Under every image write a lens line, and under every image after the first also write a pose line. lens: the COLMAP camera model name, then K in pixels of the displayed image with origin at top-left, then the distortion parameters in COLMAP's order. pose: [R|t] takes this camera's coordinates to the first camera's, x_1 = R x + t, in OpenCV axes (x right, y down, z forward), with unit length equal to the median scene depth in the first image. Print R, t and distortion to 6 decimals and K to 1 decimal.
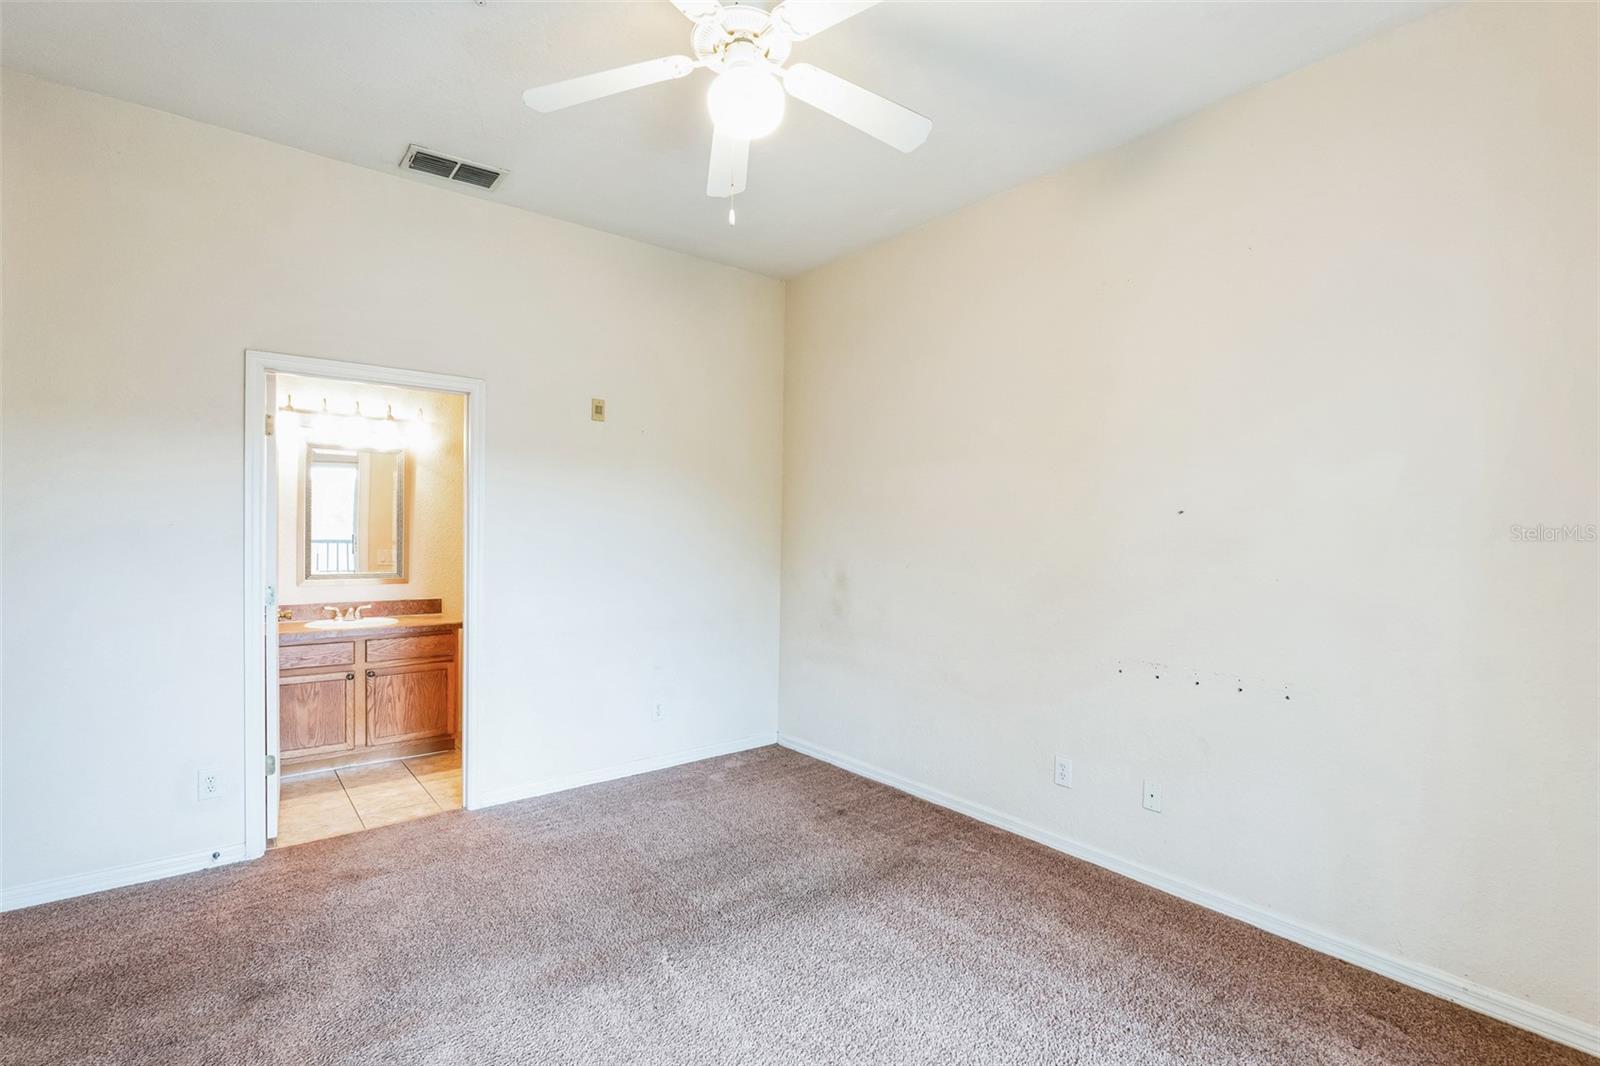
lens RADIAL K [[756.2, 0, 798.3], [0, 756.2, 543.8], [0, 0, 1]] dist [-0.004567, -0.000384]
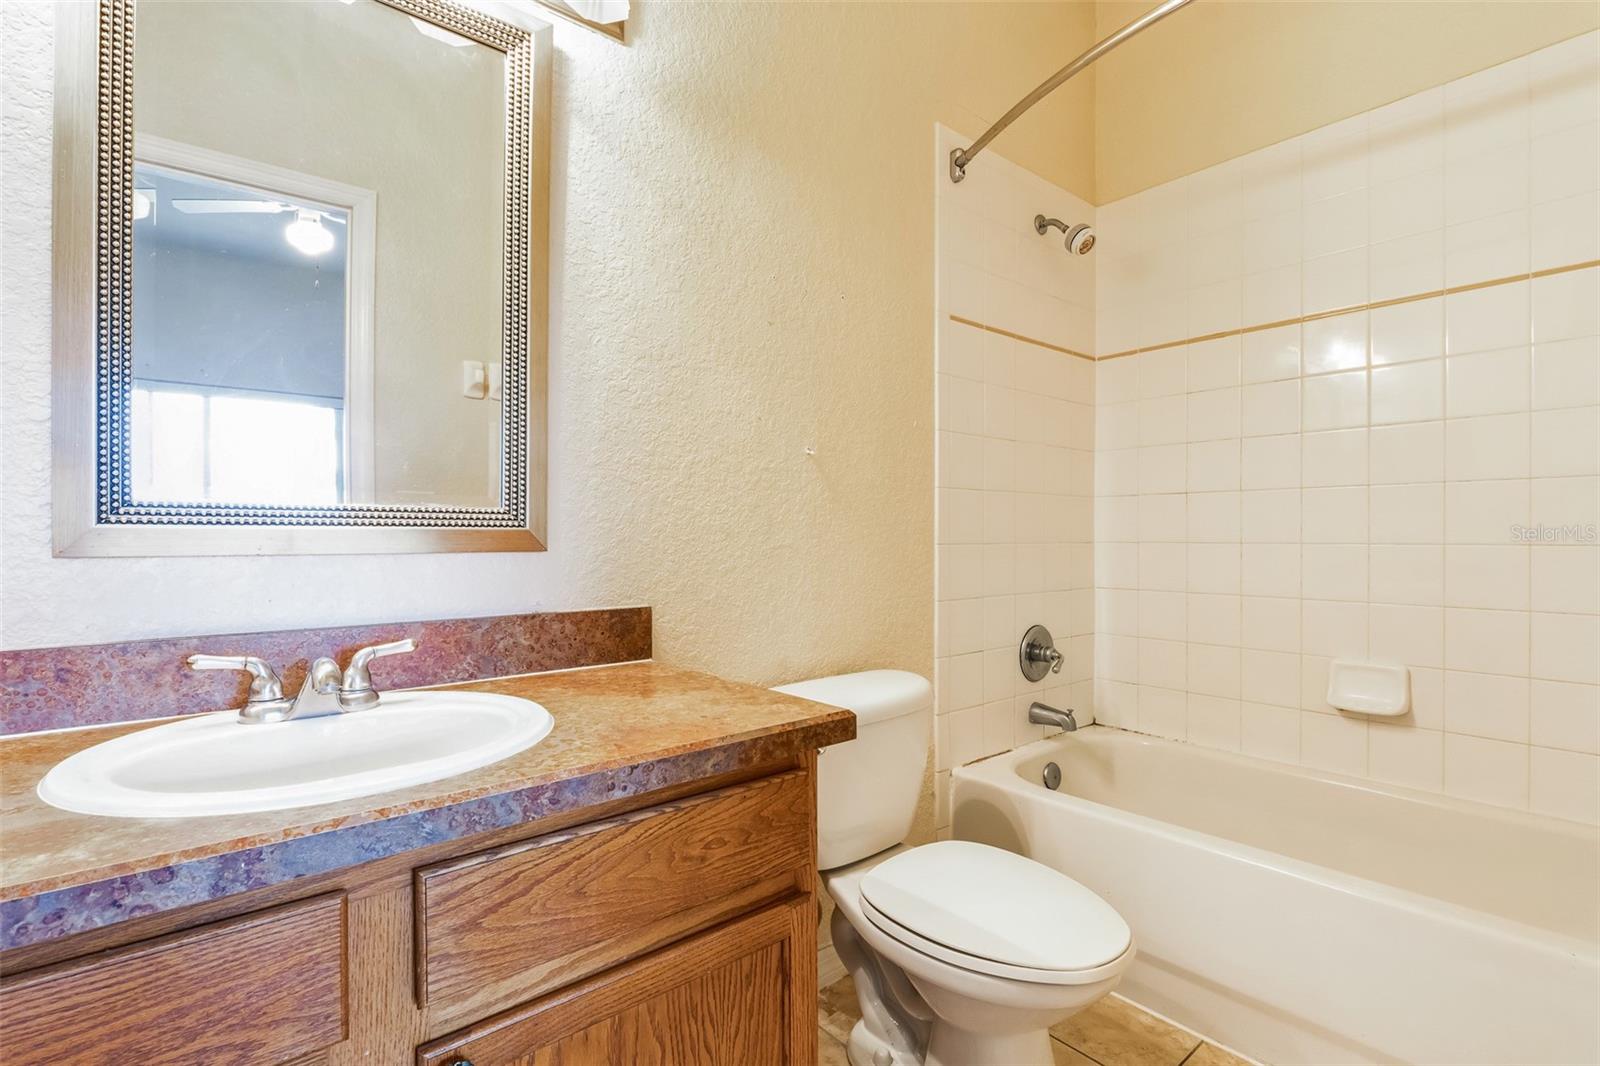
lens RADIAL K [[756.2, 0, 803.3], [0, 756.2, 528.3], [0, 0, 1]] dist [-0.004567, -0.000384]
pose [[0.999495, -0.015410, 0.027793, -0.460916], [0.016080, 0.999582, -0.024043, 0.055524], [-0.027411, 0.024477, 0.999325, 0.779336]]
